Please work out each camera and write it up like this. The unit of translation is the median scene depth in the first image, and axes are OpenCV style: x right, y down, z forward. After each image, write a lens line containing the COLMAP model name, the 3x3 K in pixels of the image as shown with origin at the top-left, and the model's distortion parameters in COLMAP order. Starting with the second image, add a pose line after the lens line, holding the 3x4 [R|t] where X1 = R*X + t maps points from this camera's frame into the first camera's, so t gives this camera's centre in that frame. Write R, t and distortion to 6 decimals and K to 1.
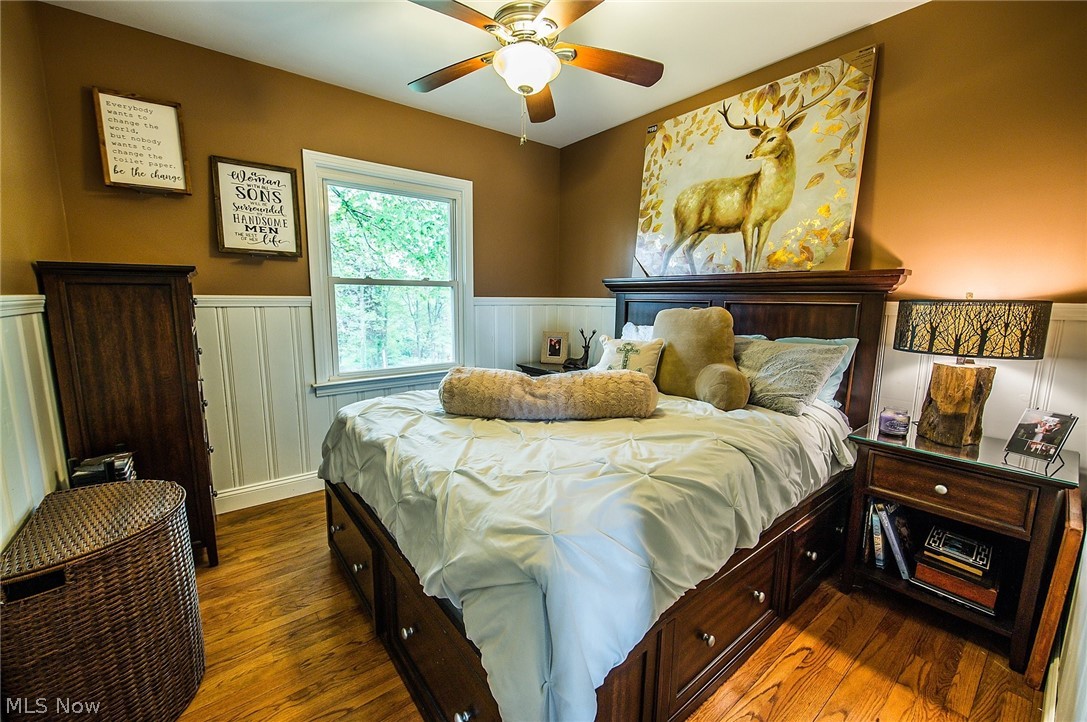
lens RADIAL K [[434.0, 0, 540.4], [0, 434.0, 362.4], [0, 0, 1]] dist [-0.007087, 0.000016]
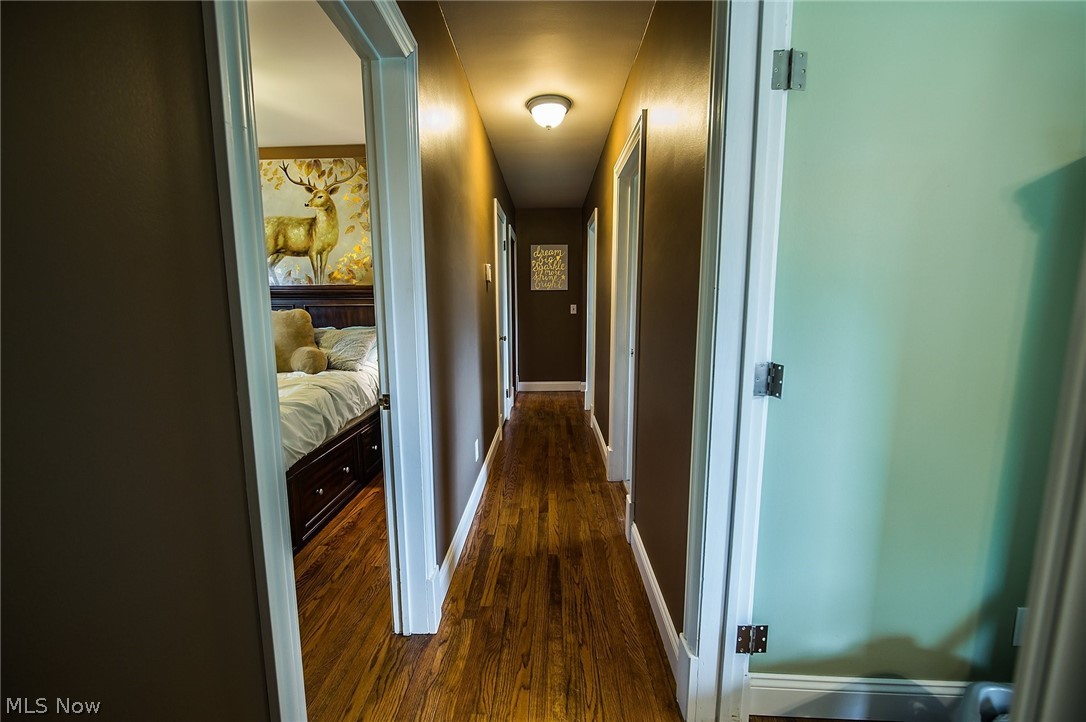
lens RADIAL K [[433.6, 0, 519.4], [0, 433.6, 365.7], [0, 0, 1]] dist [-0.007087, 0.000016]
pose [[0.663218, -0.118977, 0.738909, -0.189563], [0.120826, 0.991354, 0.051176, 0.073837], [-0.738609, 0.055339, 0.671859, -0.494184]]
